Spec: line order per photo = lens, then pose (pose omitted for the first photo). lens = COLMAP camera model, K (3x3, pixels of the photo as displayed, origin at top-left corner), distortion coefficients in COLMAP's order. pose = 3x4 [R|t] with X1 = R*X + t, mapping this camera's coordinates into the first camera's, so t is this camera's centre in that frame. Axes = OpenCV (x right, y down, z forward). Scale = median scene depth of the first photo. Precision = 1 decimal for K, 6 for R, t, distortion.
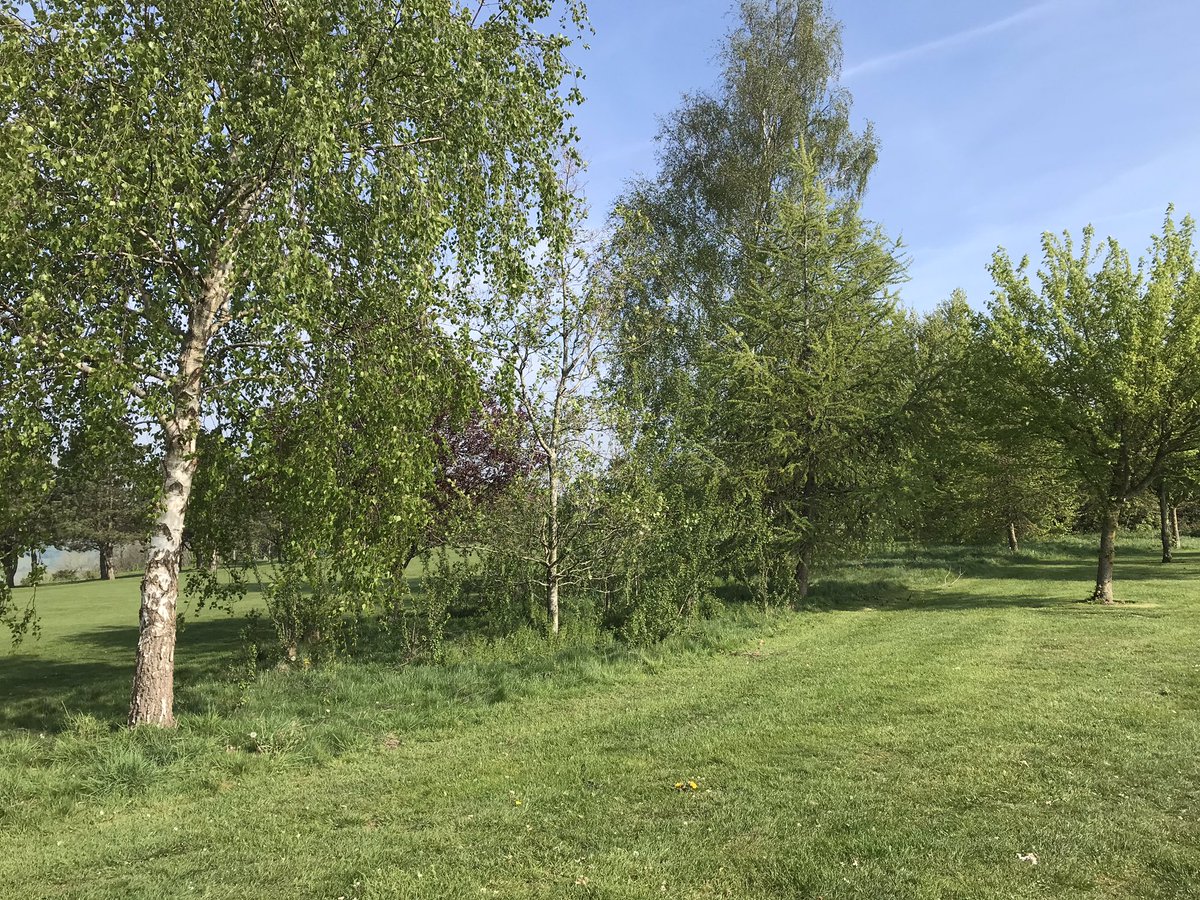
lens RADIAL K [[897.3, 0, 600.8], [0, 897.3, 446.8], [0, 0, 1]] dist [0.002066, -0.001062]
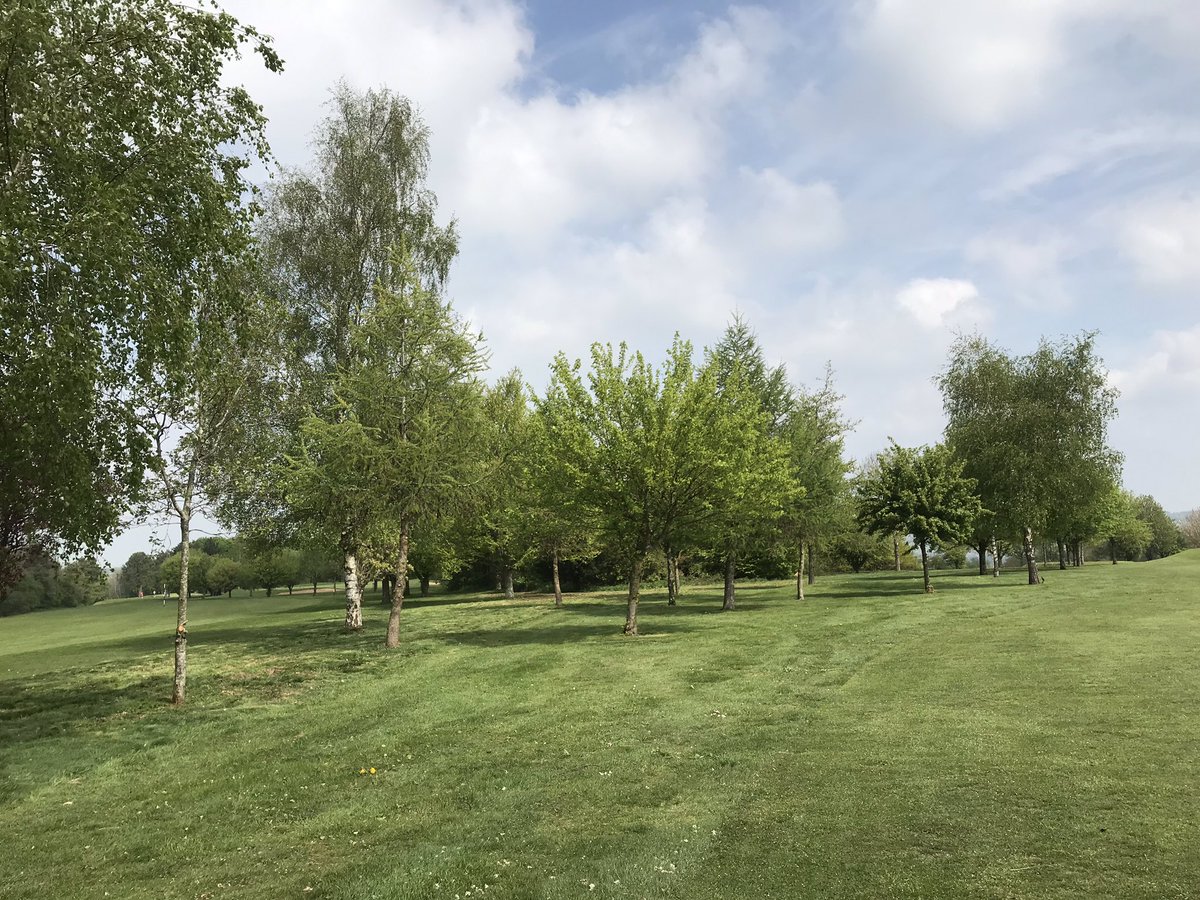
lens RADIAL K [[897.3, 0, 600.8], [0, 897.3, 446.8], [0, 0, 1]] dist [0.002066, -0.001062]
pose [[0.884345, 0.042210, 0.464922, -0.082560], [-0.011345, 0.997553, -0.068987, -0.004529], [-0.466696, 0.055734, 0.882660, -0.120669]]
